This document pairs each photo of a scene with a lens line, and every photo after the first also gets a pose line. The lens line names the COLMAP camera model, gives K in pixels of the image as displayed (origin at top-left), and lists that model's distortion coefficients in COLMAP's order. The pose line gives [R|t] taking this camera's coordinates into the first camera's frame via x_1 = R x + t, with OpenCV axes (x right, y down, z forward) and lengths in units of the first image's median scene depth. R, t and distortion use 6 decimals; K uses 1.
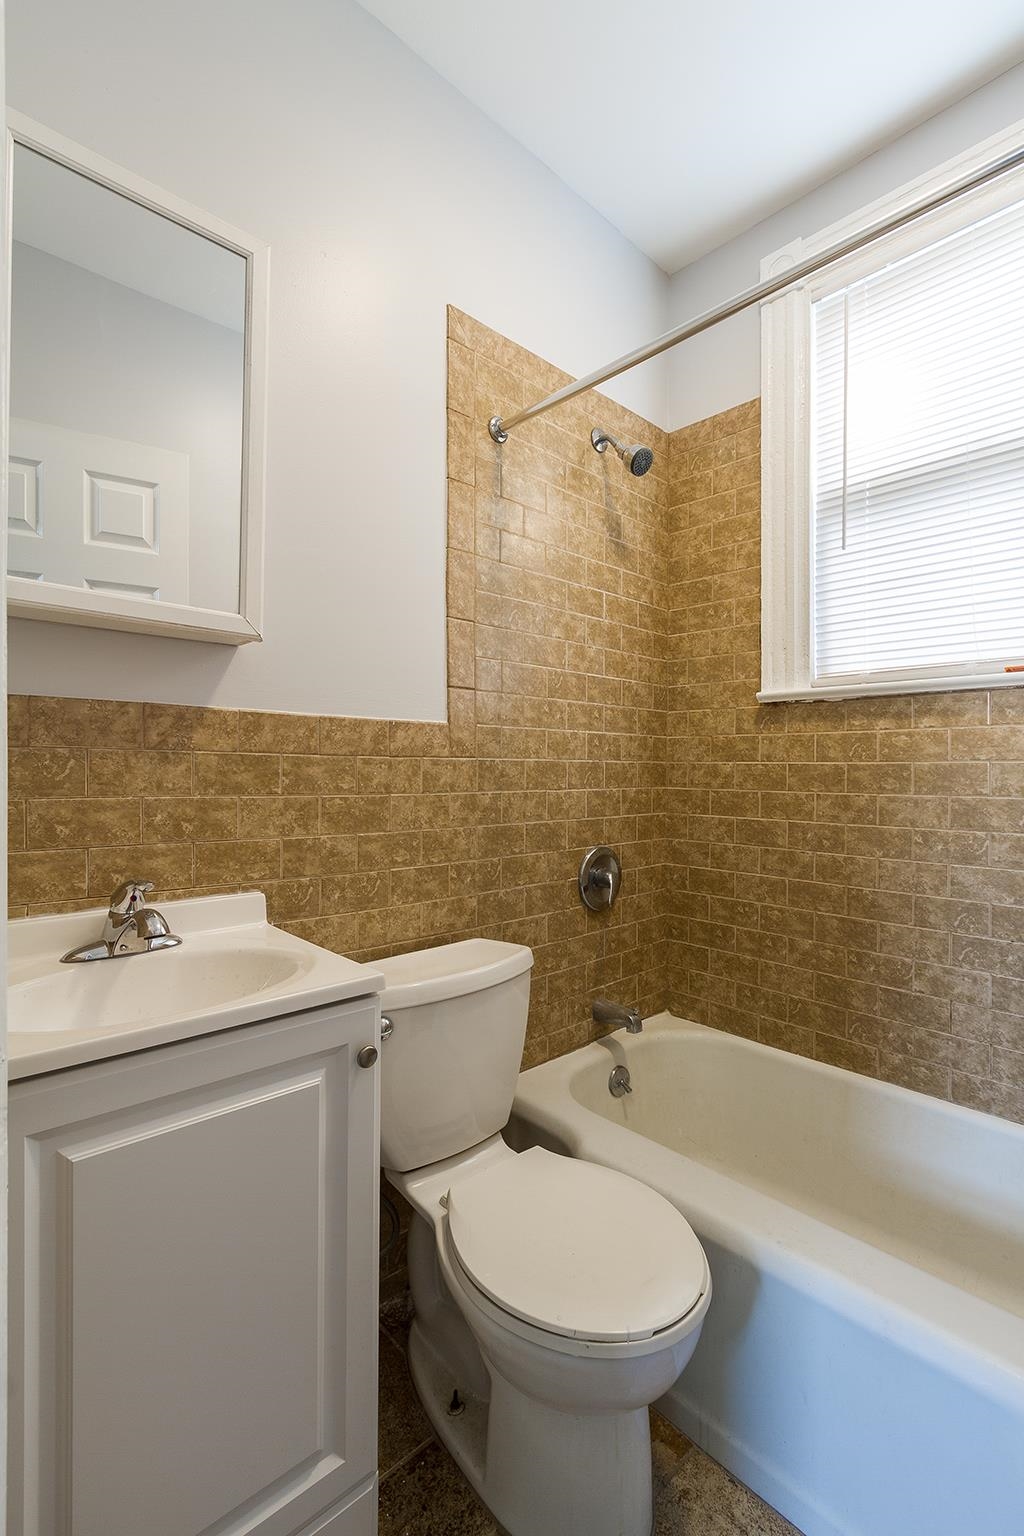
lens RADIAL K [[712.4, 0, 512.0], [0, 712.4, 768.0], [0, 0, 1]] dist [-0.001133, 0.000391]
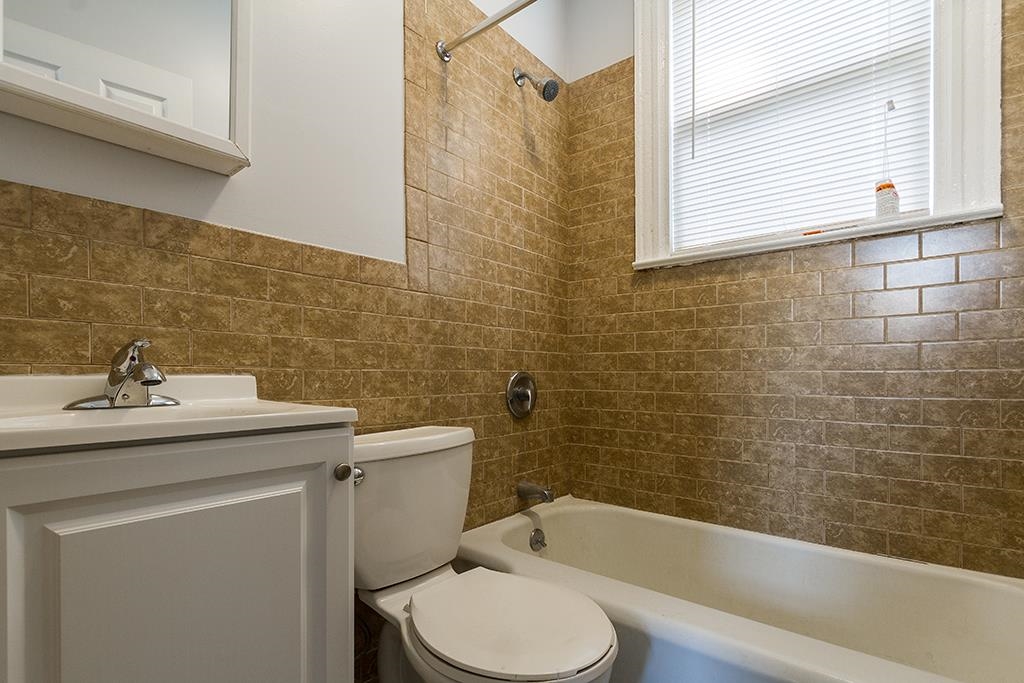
lens RADIAL K [[506.1, 0, 517.8], [0, 506.1, 373.0], [0, 0, 1]] dist [0.001539, -0.001014]
pose [[0.991383, -0.005135, 0.130893, -0.010602], [0.003421, 0.999905, 0.013316, 0.117969], [-0.130949, -0.012754, 0.991307, 0.059460]]
